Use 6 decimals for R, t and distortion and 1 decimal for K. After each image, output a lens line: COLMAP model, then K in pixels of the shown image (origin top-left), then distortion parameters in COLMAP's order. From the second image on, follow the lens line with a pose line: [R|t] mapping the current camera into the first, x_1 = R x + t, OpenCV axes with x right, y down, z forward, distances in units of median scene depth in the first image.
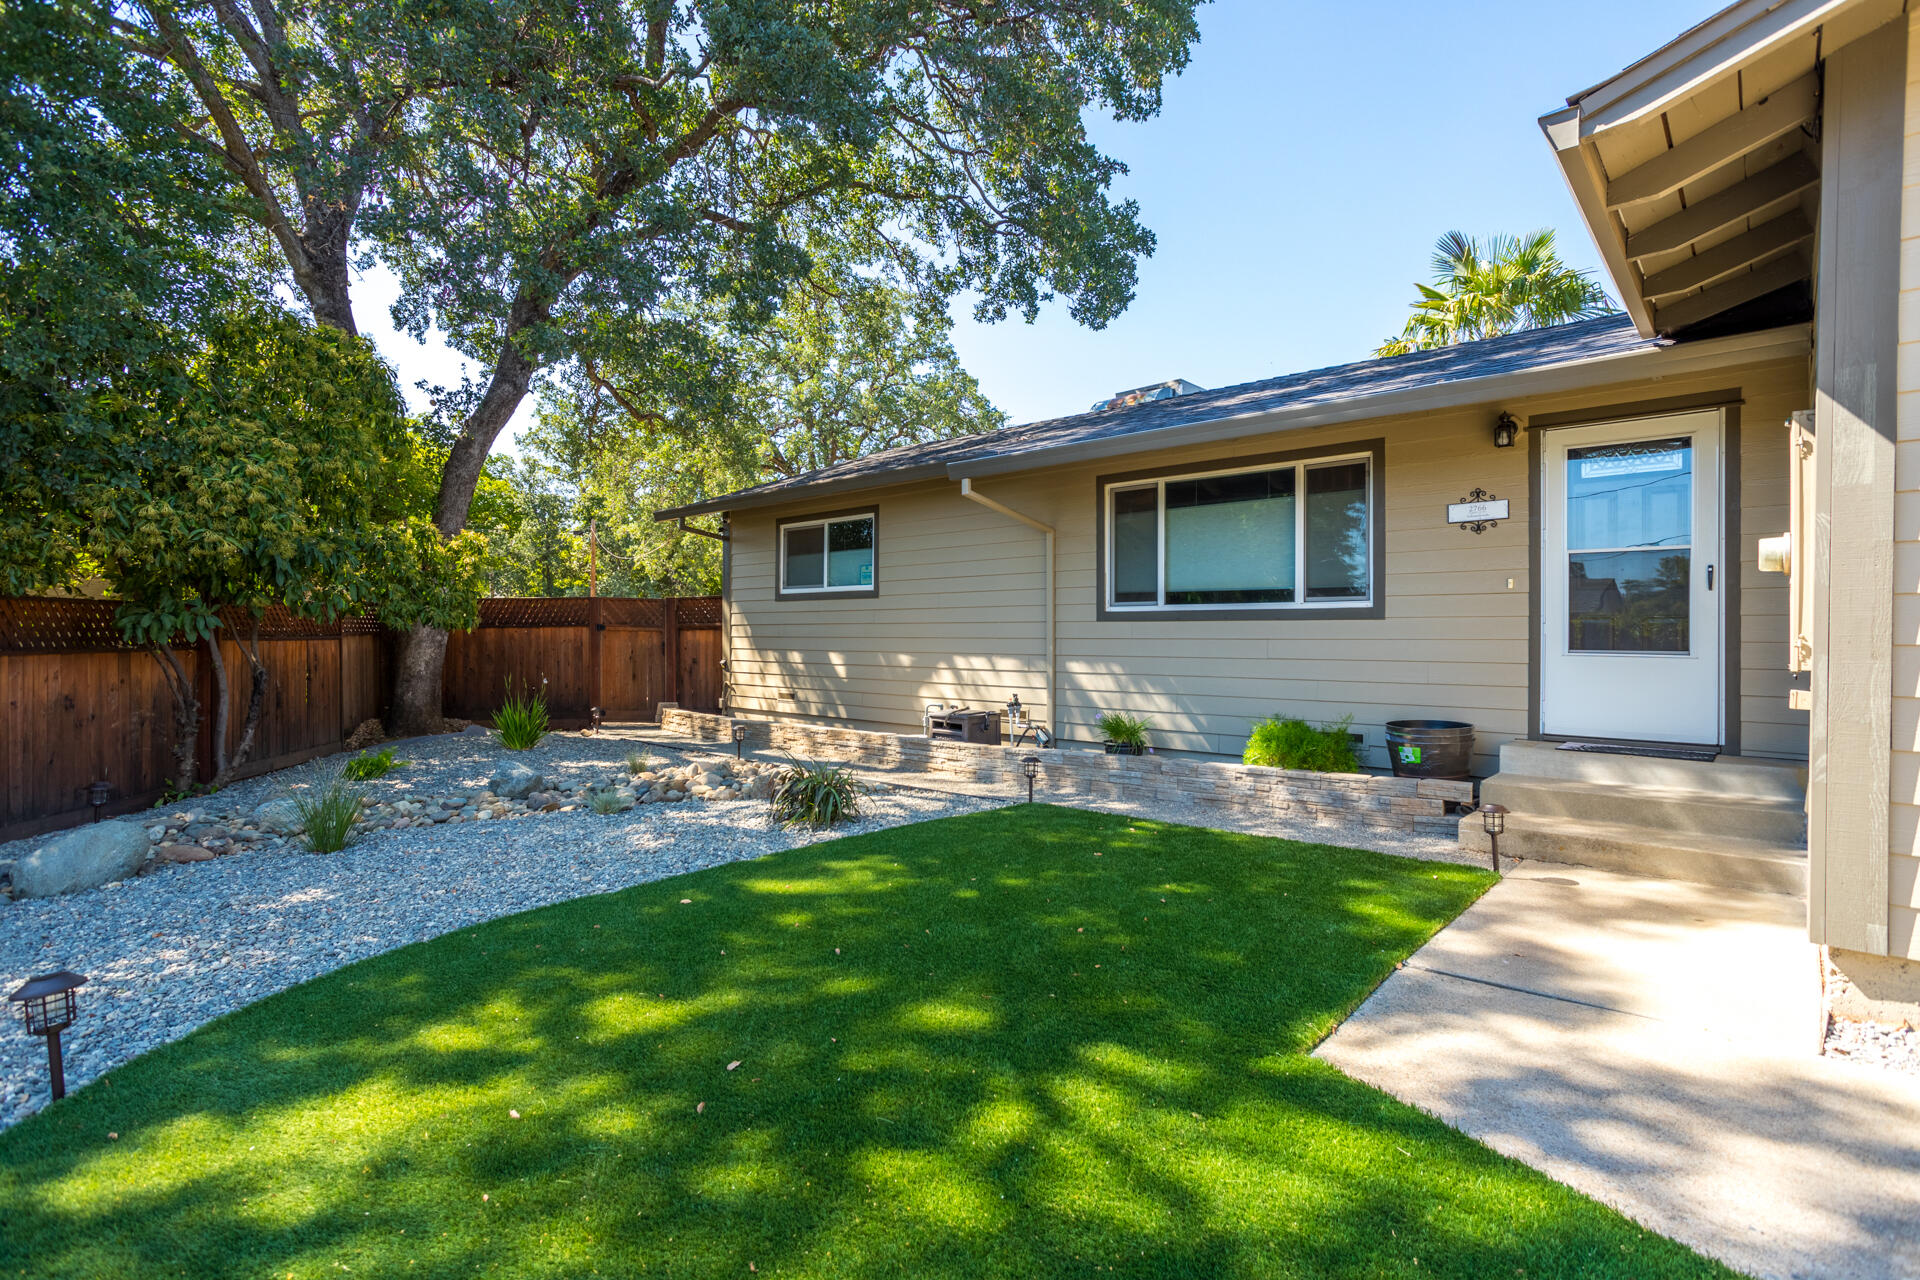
lens RADIAL K [[934.2, 0, 948.5], [0, 934.2, 632.7], [0, 0, 1]] dist [-0.056006, 0.041700]
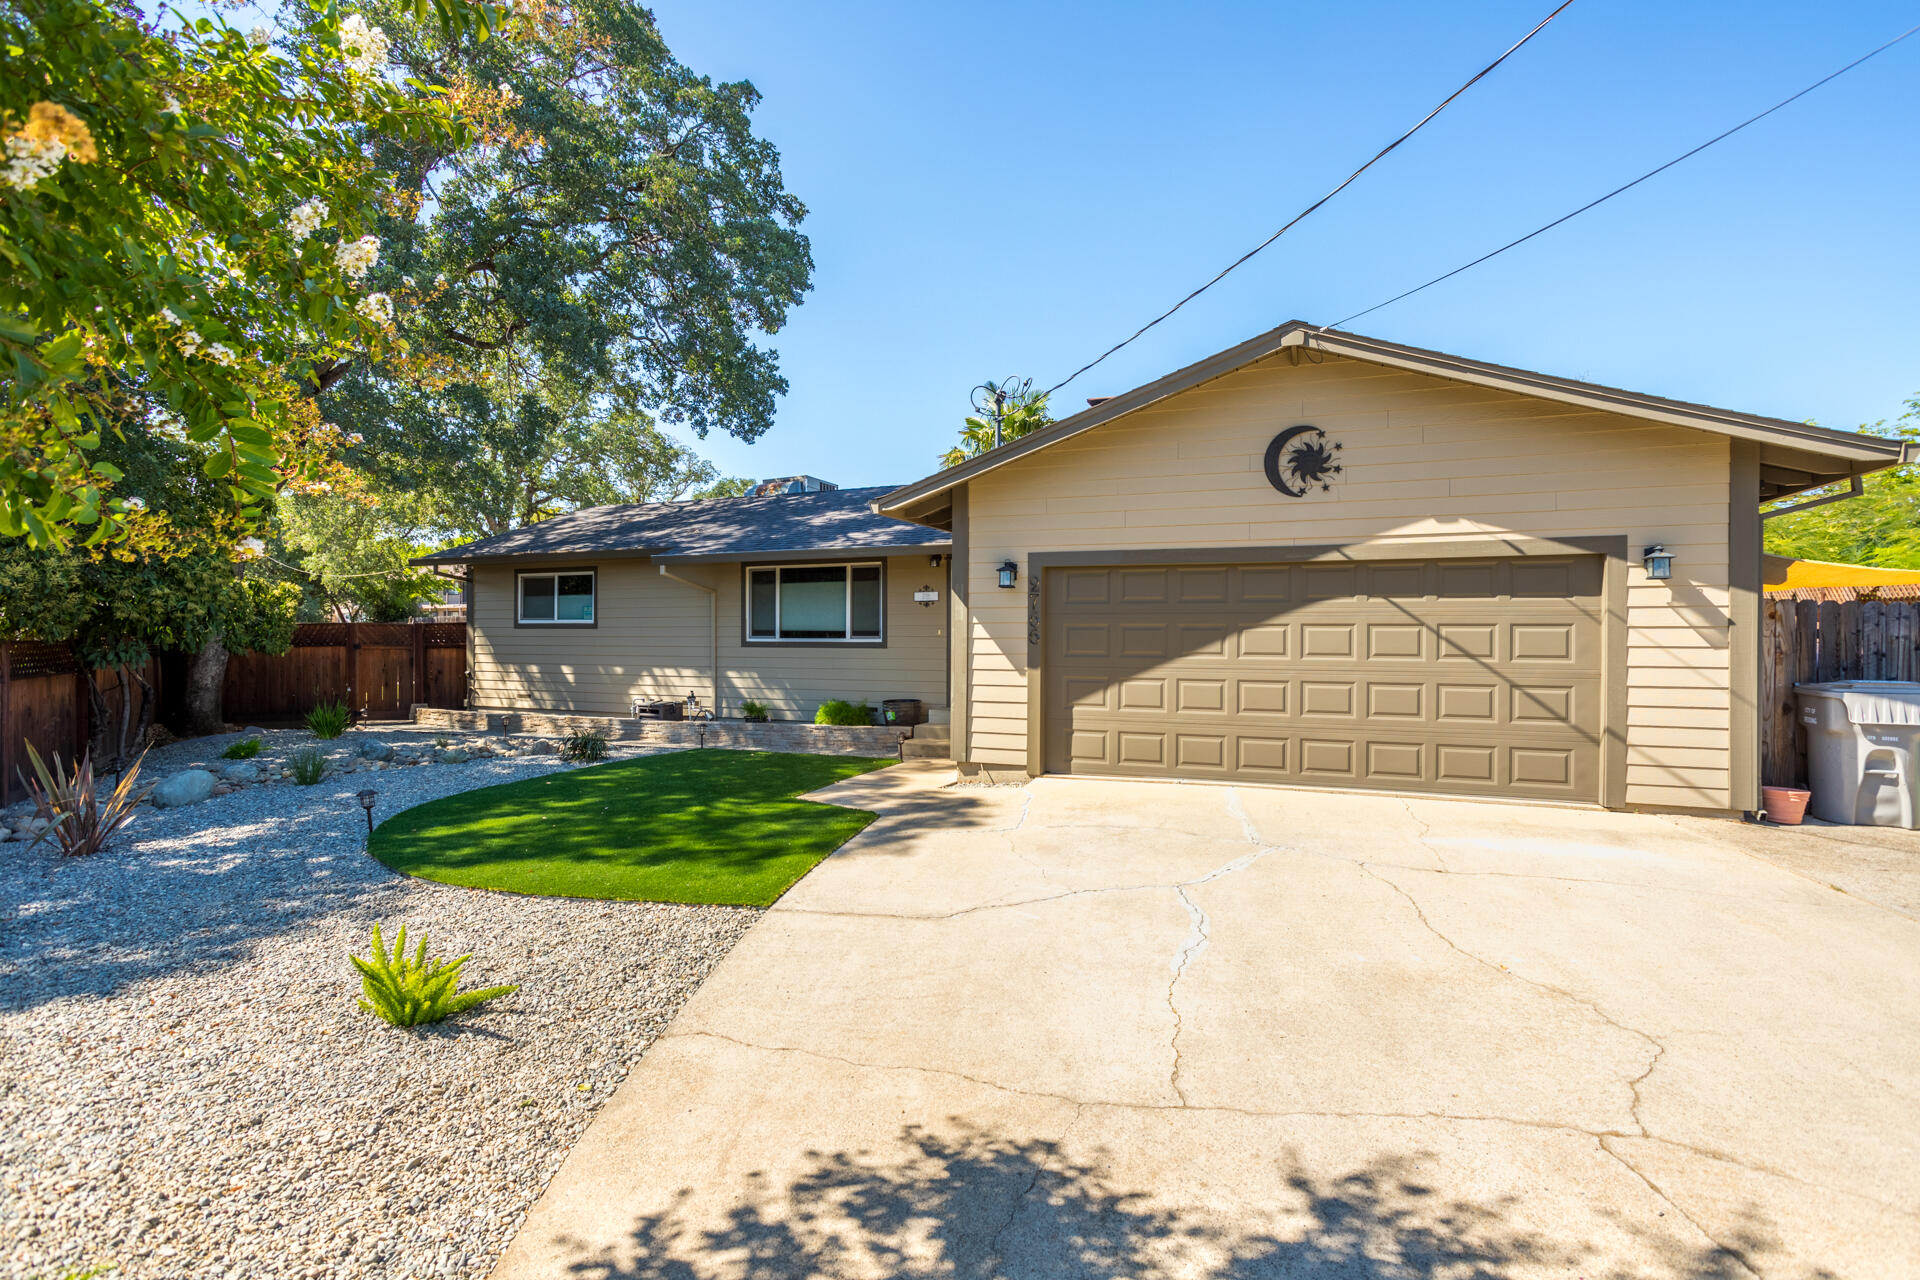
lens RADIAL K [[934.2, 0, 948.5], [0, 934.2, 632.7], [0, 0, 1]] dist [-0.056006, 0.041700]
pose [[0.940829, -0.003025, 0.338868, -0.056328], [0.001954, 0.999992, 0.003499, -0.039843], [-0.338876, -0.002630, 0.940827, -0.666845]]
